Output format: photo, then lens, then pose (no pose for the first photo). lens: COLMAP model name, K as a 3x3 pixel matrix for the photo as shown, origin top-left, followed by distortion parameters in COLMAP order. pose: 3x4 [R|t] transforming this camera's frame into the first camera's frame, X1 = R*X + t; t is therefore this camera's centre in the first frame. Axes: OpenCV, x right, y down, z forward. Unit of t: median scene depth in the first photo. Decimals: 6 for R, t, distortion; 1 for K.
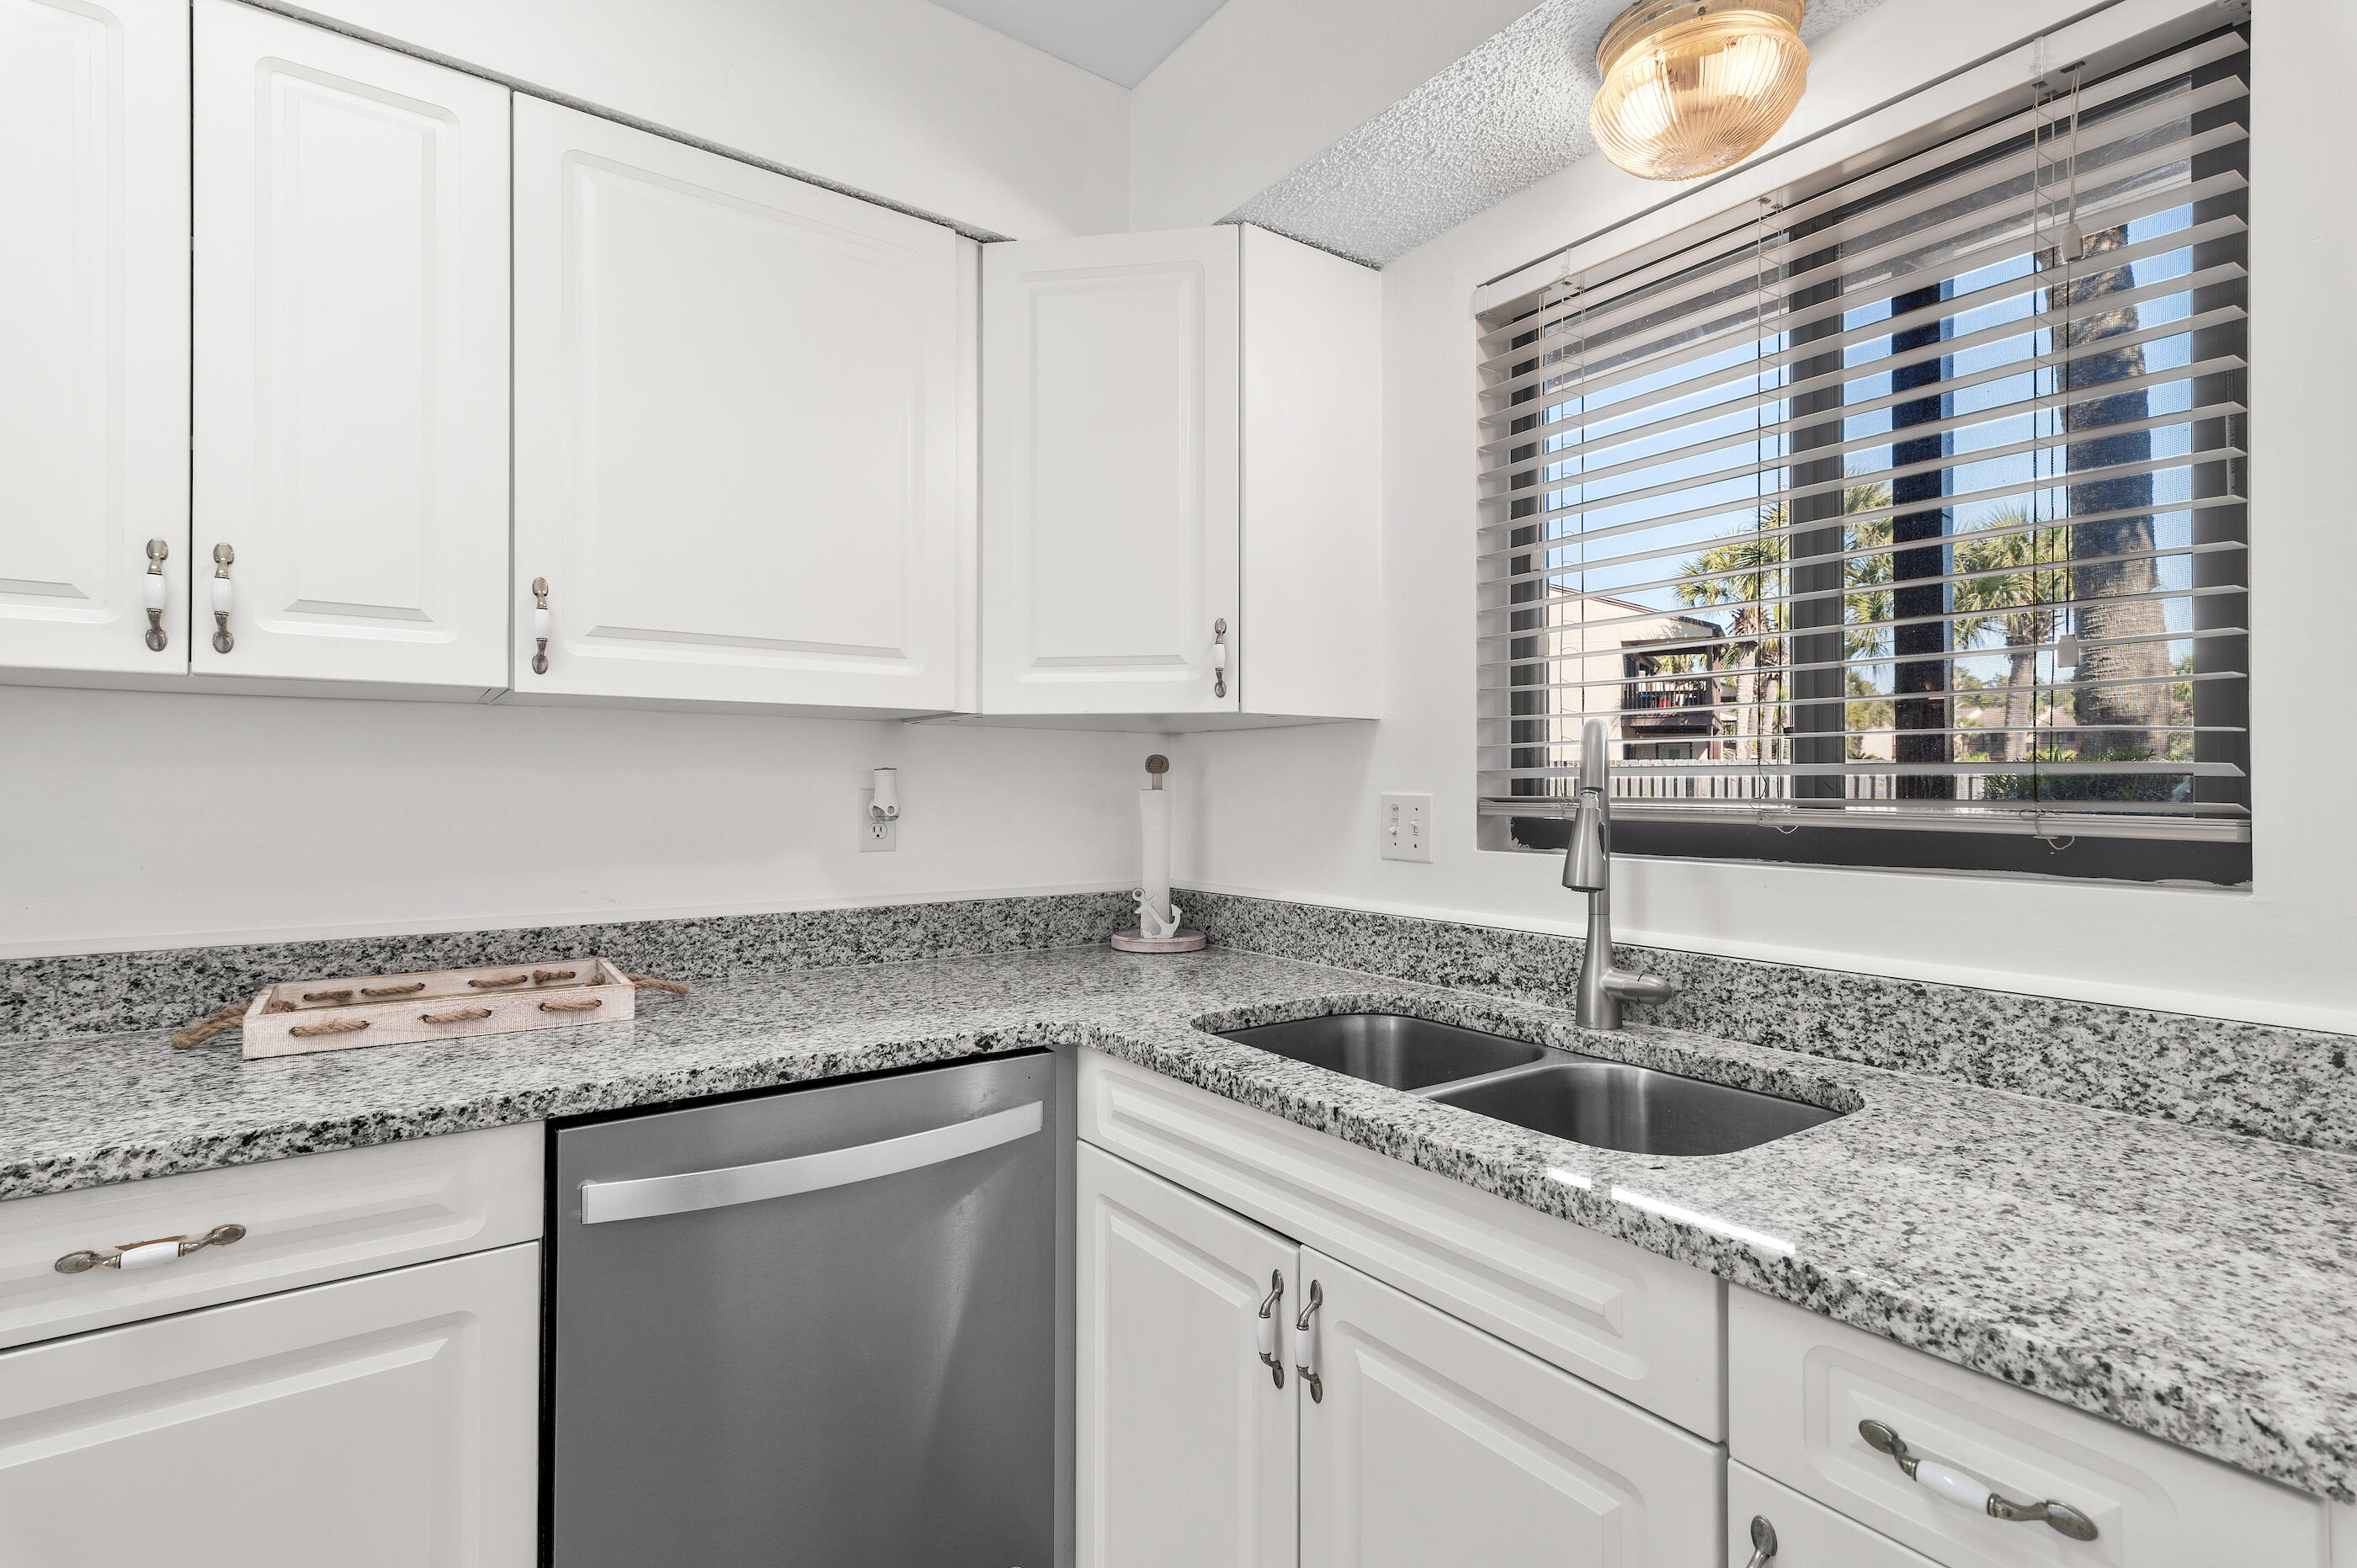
lens RADIAL K [[1158.3, 0, 1192.3], [0, 1158.3, 776.9], [0, 0, 1]] dist [0.012397, -0.000071]
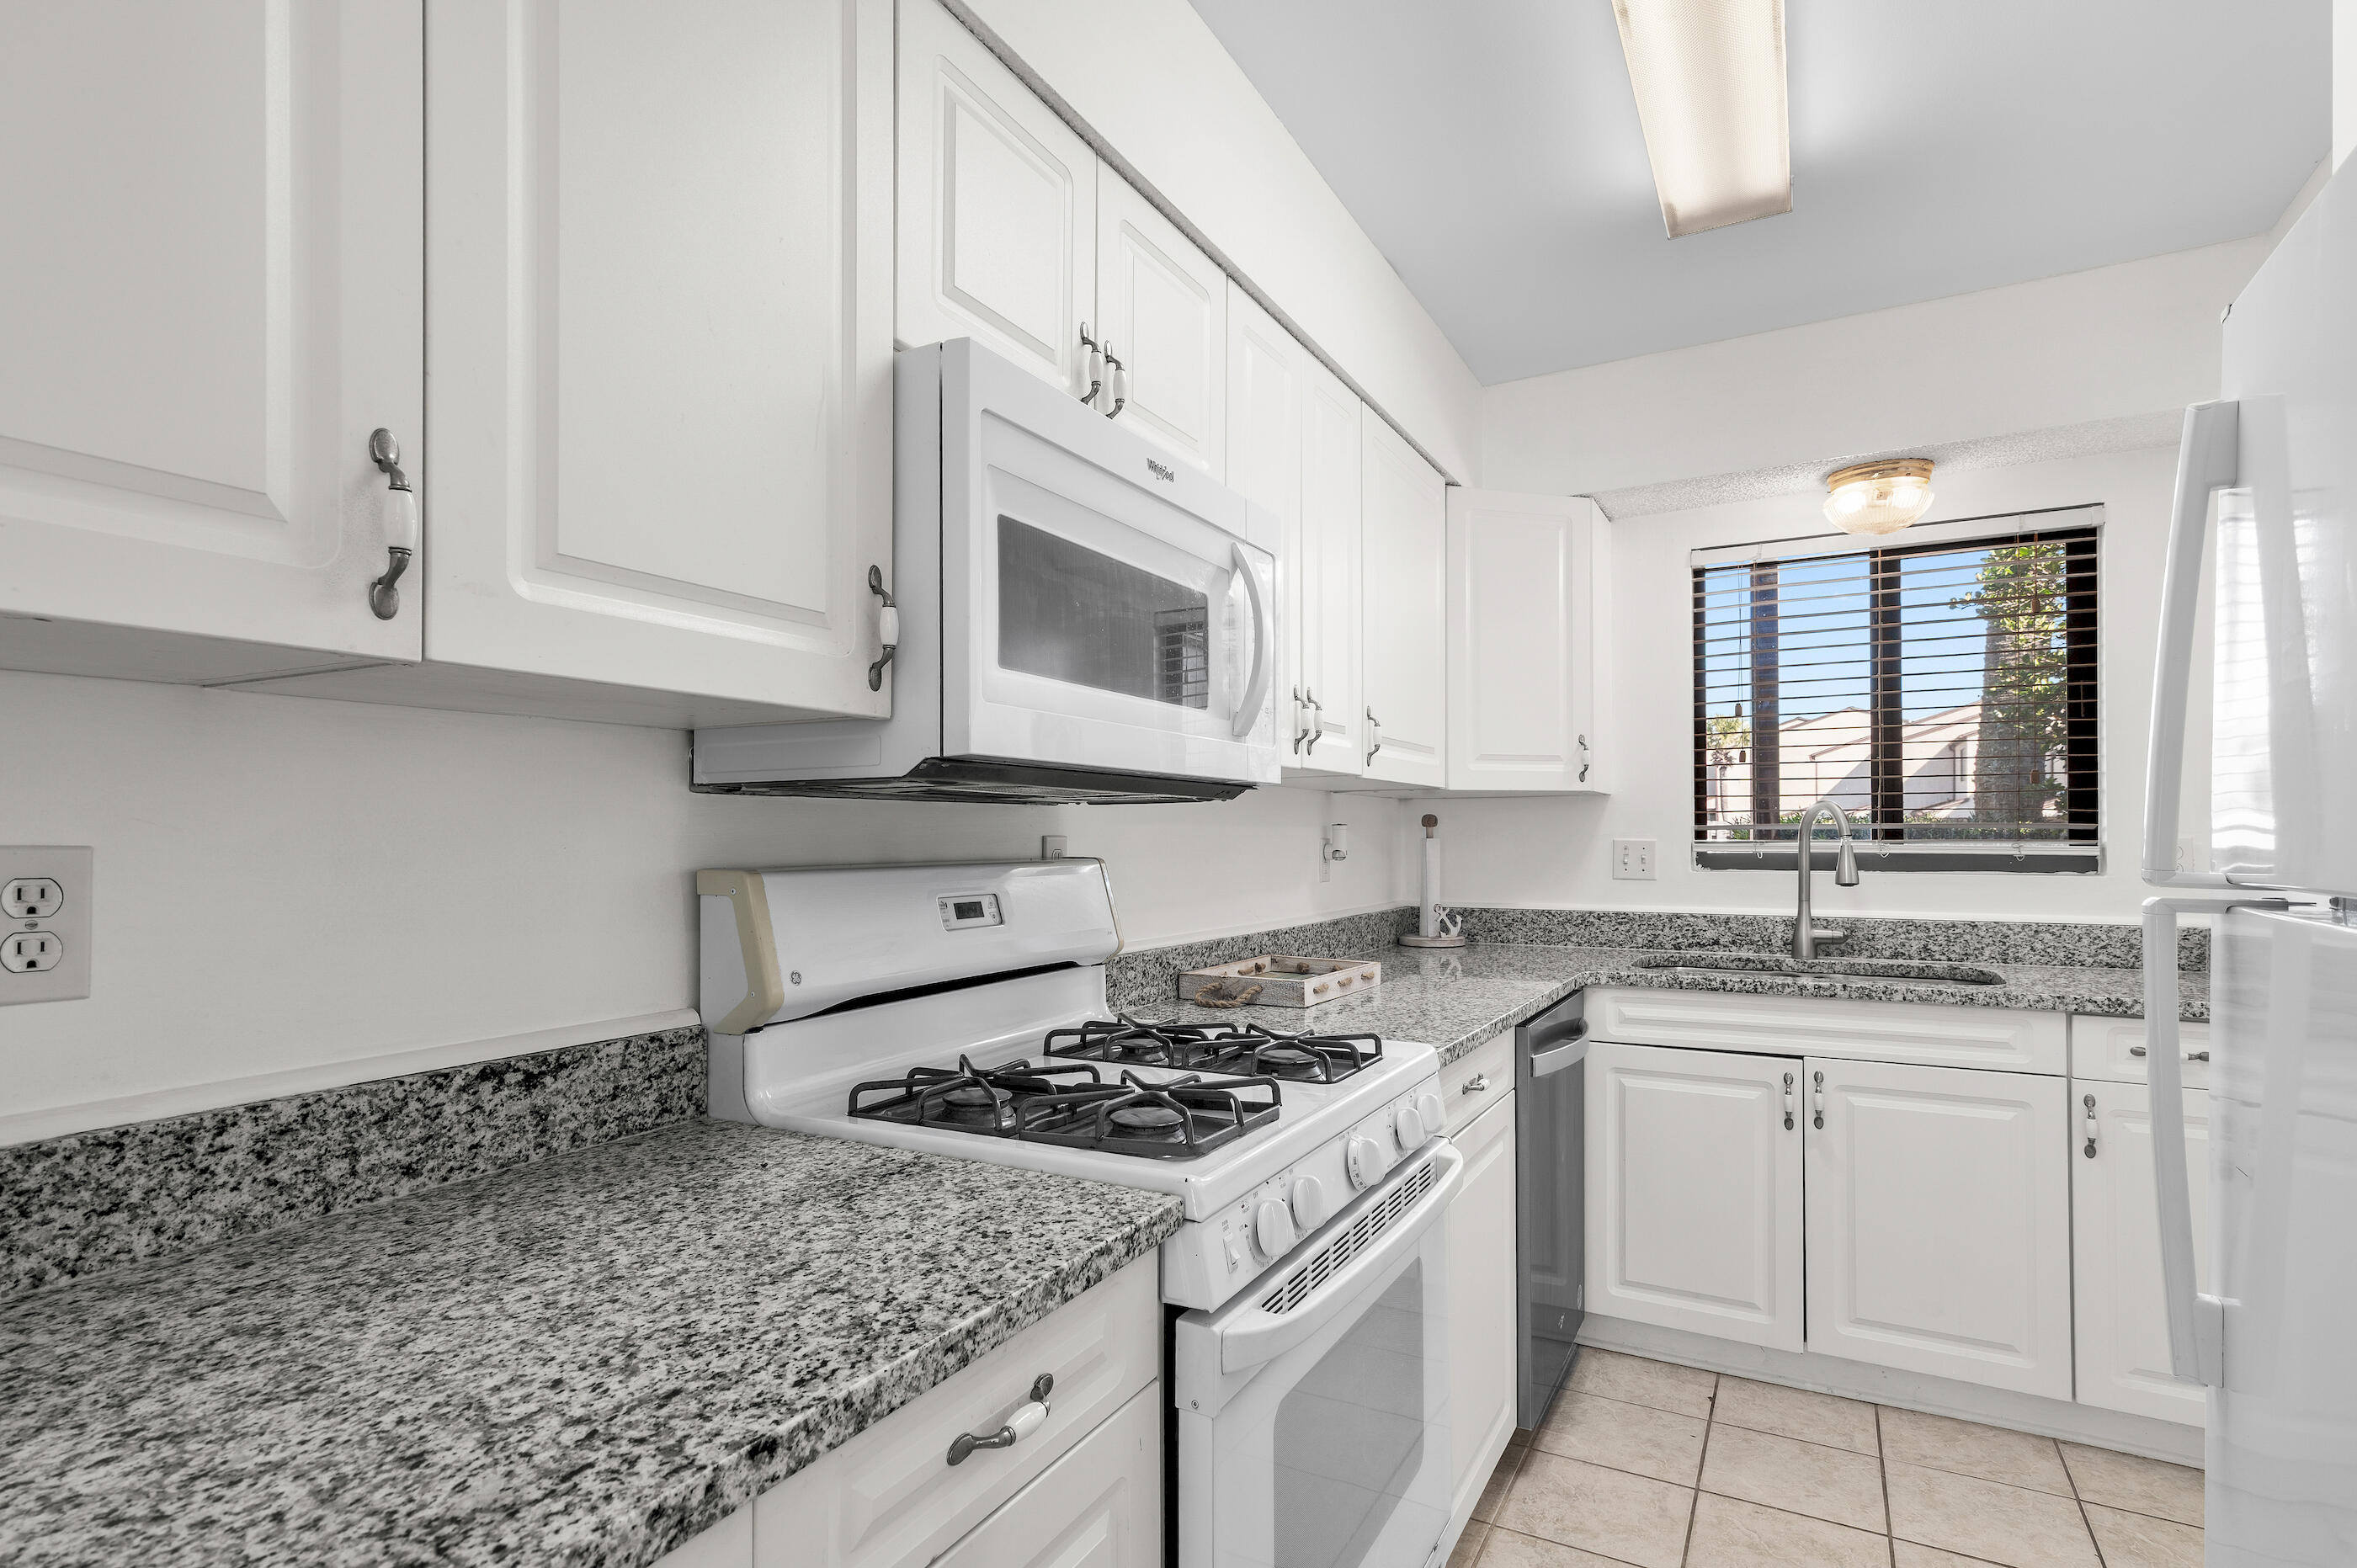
lens RADIAL K [[1158.3, 0, 1222.7], [0, 1158.3, 837.2], [0, 0, 1]] dist [0.012397, -0.000071]
pose [[0.902066, -0.004999, 0.431569, -1.468219], [0.001422, 0.999962, 0.008610, -0.005359], [-0.431596, -0.007154, 0.902039, -0.350113]]
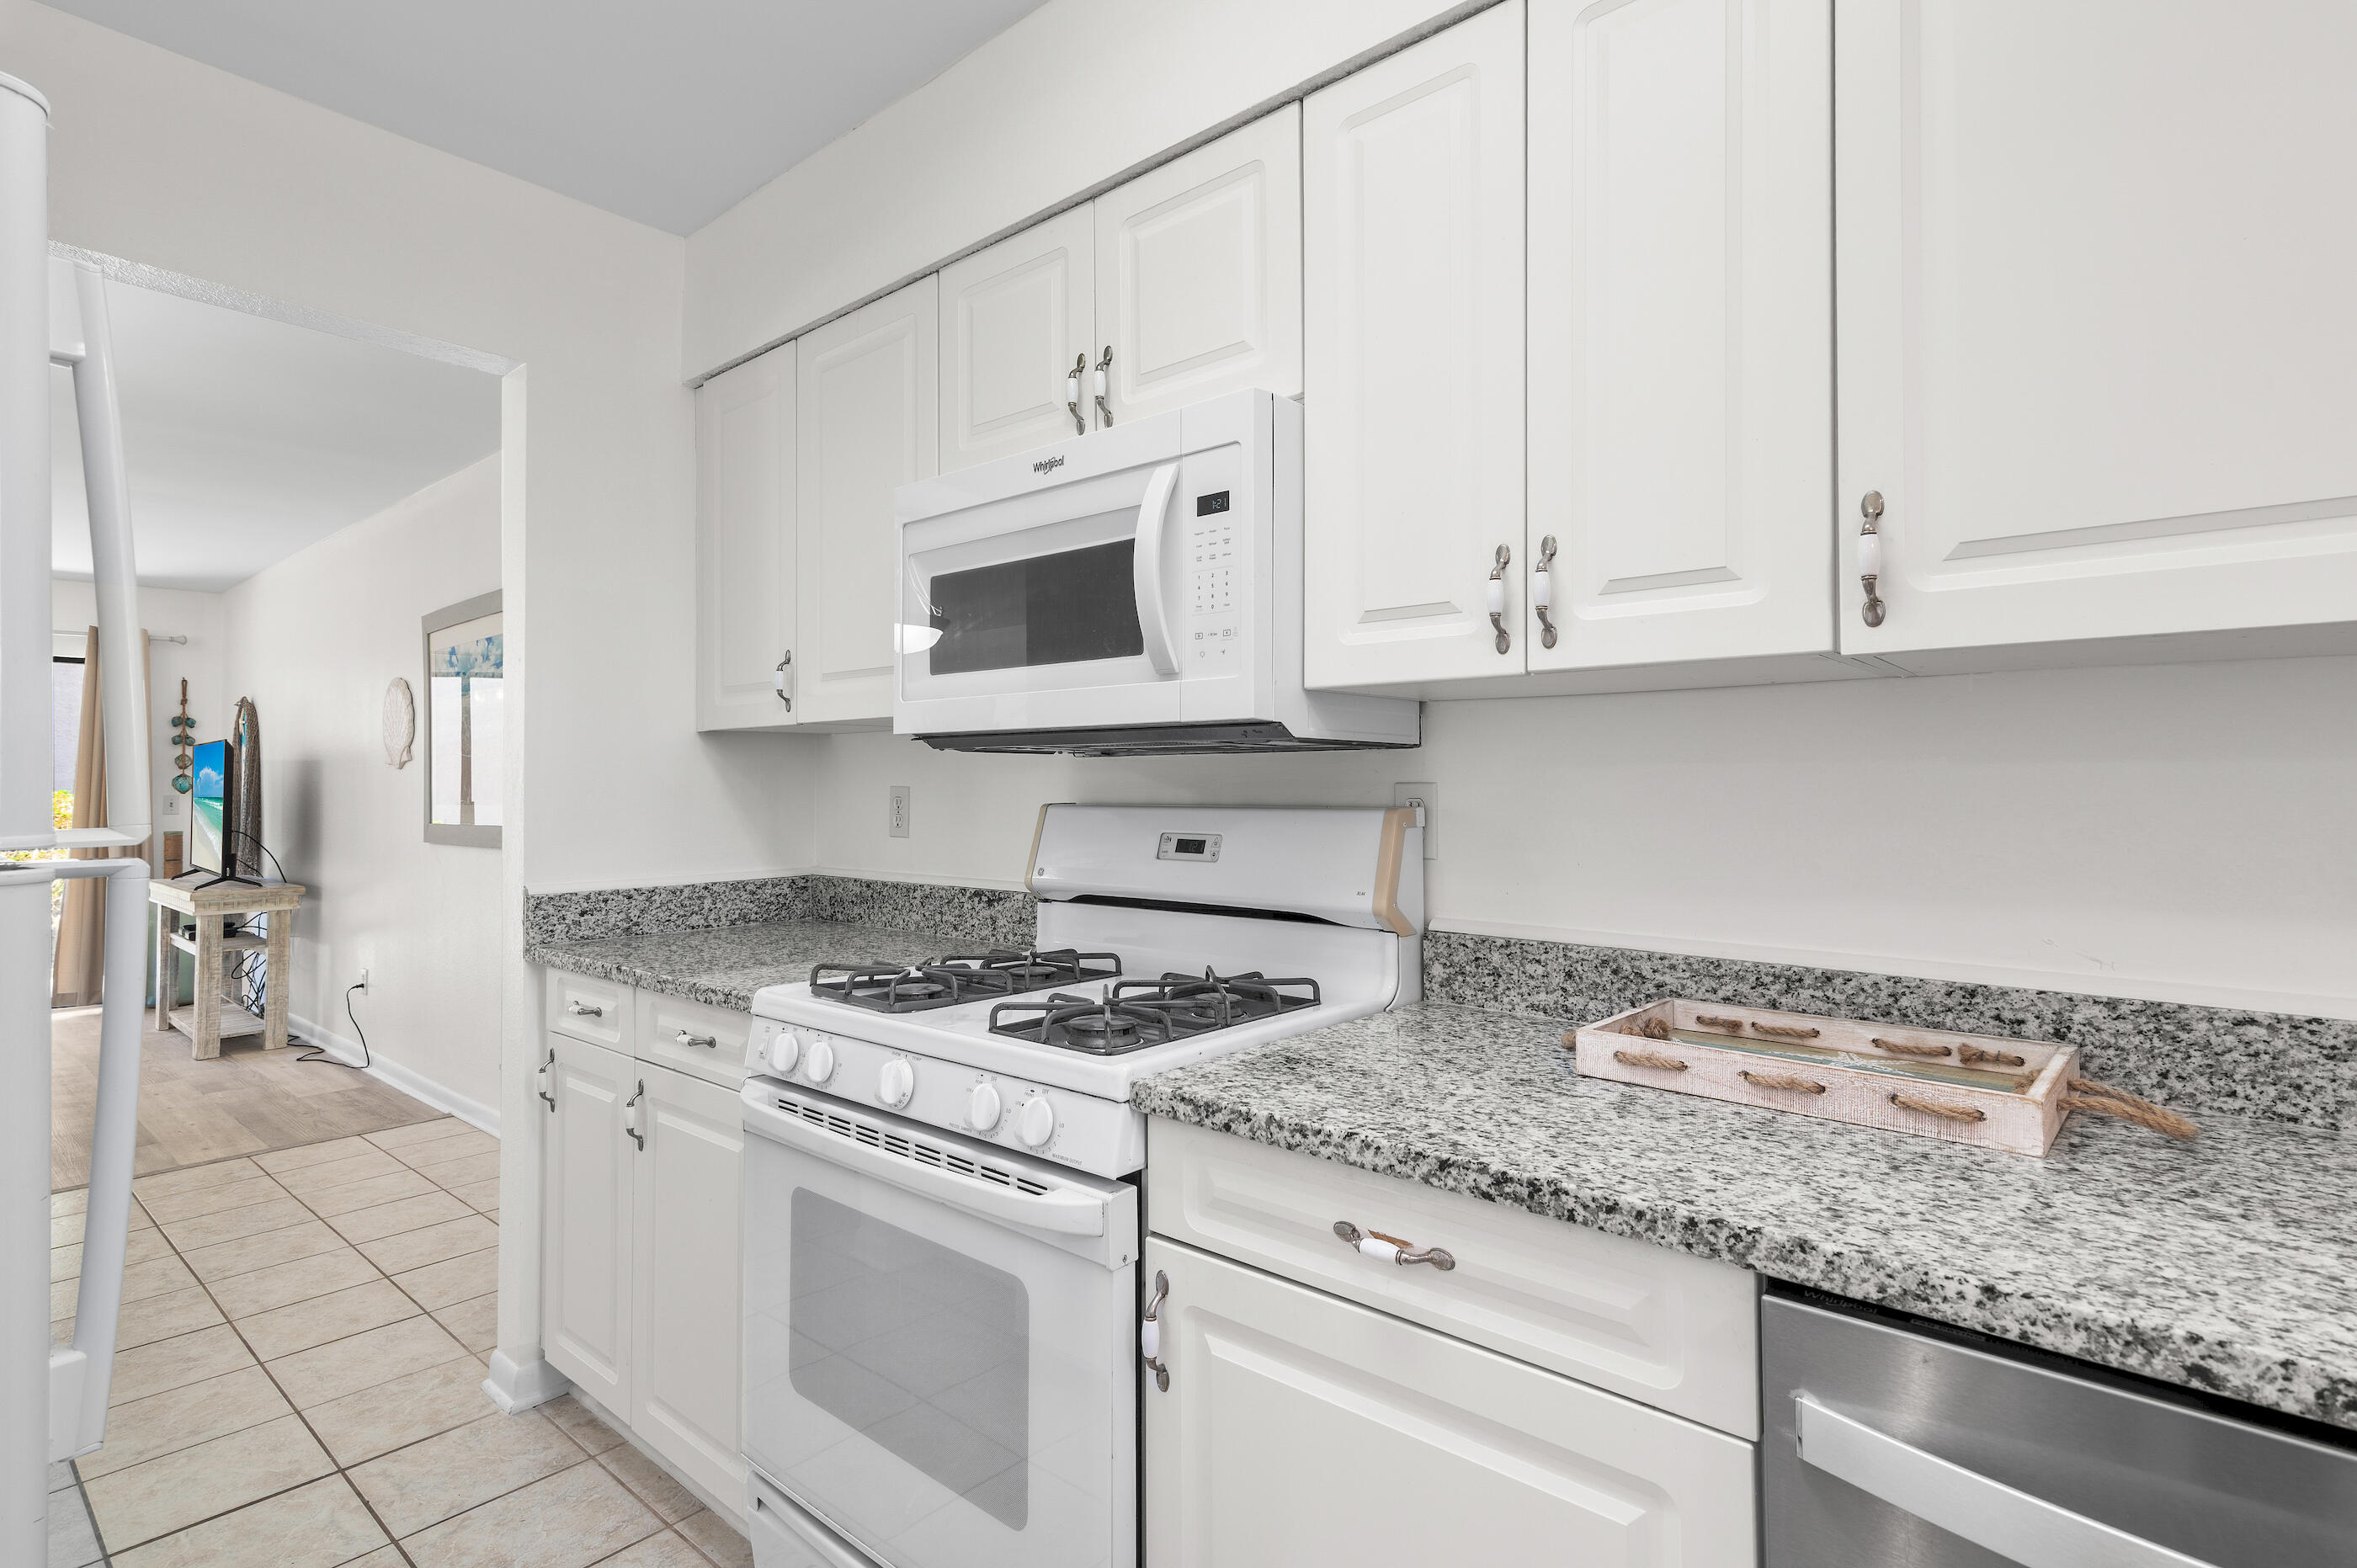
lens RADIAL K [[1158.3, 0, 1188.6], [0, 1158.3, 766.7], [0, 0, 1]] dist [0.012397, -0.000071]
pose [[0.217252, -0.019101, -0.975929, 0.040176], [0.007531, 0.999812, -0.017892, 0.006906], [0.976086, -0.003463, 0.217355, 0.452572]]
